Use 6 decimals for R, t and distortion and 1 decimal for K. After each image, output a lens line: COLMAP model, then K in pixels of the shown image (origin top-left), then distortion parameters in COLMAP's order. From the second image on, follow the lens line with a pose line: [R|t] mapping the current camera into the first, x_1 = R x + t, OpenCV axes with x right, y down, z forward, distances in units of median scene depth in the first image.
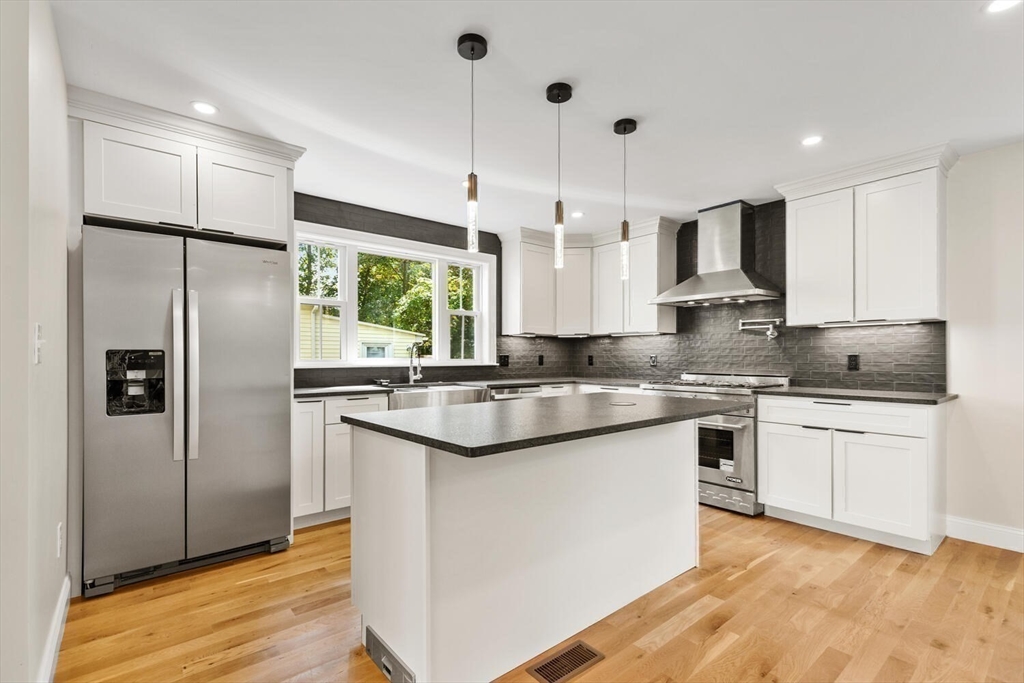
lens RADIAL K [[468.0, 0, 510.2], [0, 468.0, 355.3], [0, 0, 1]] dist [0.005438, -0.001128]
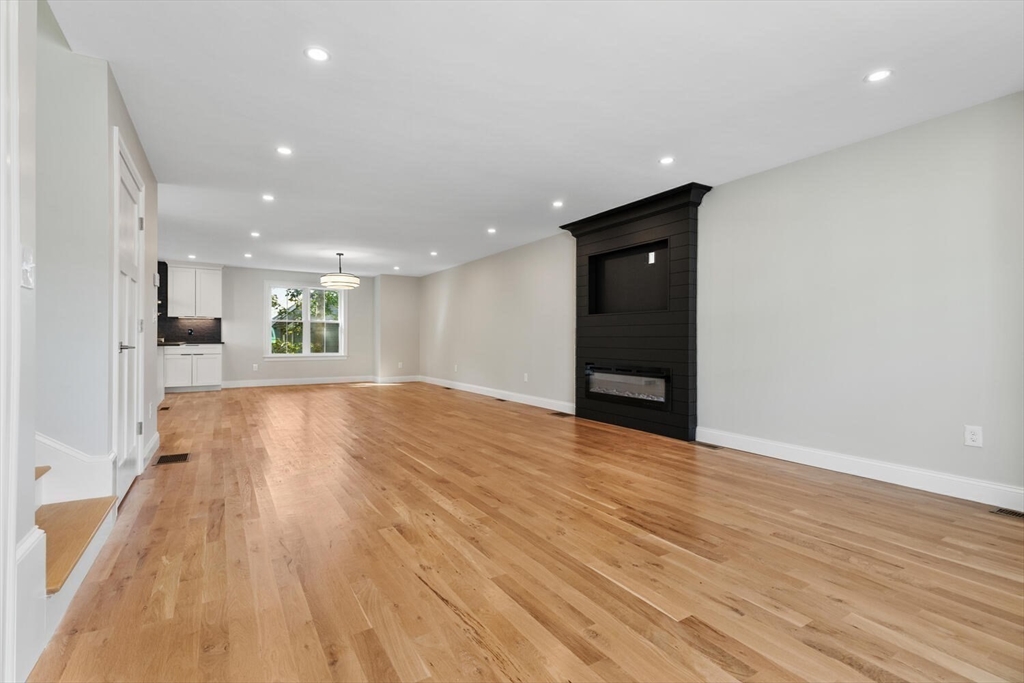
lens RADIAL K [[468.0, 0, 506.6], [0, 468.0, 335.6], [0, 0, 1]] dist [0.005438, -0.001128]
pose [[0.128244, 0.008057, 0.991710, -1.431466], [-0.005139, 0.999959, -0.007459, 0.040728], [-0.991729, -0.004140, 0.128280, -0.954162]]
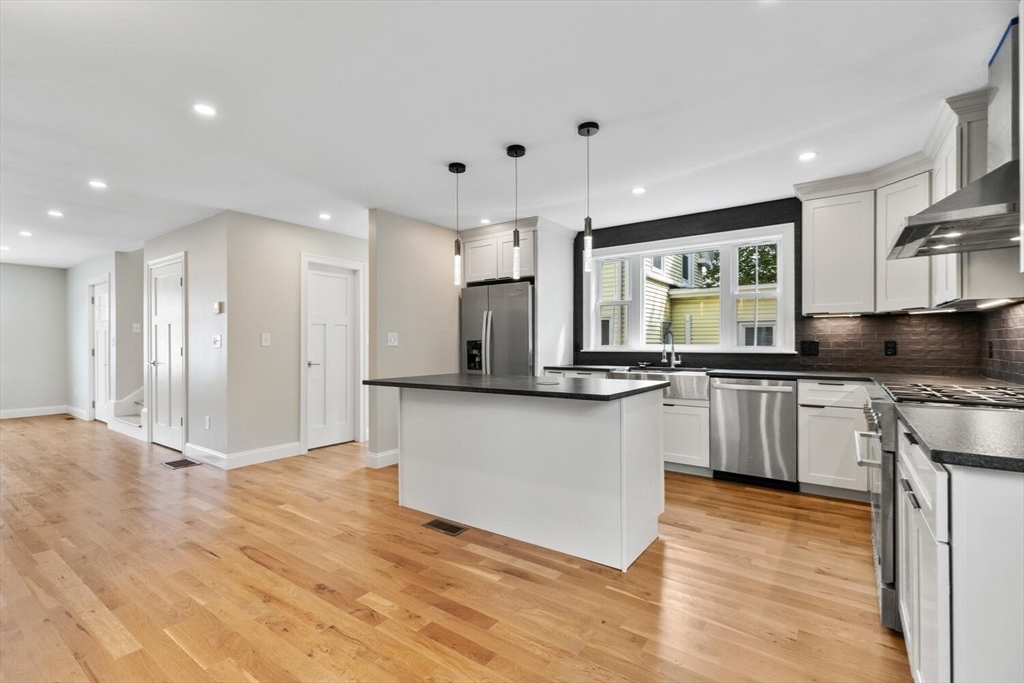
lens RADIAL K [[468.0, 0, 508.2], [0, 468.0, 336.2], [0, 0, 1]] dist [0.005438, -0.001128]
pose [[0.251198, -0.017304, -0.967781, 0.800208], [0.002976, 0.999849, -0.017105, 0.003807], [0.967931, 0.001417, 0.251211, 0.357224]]
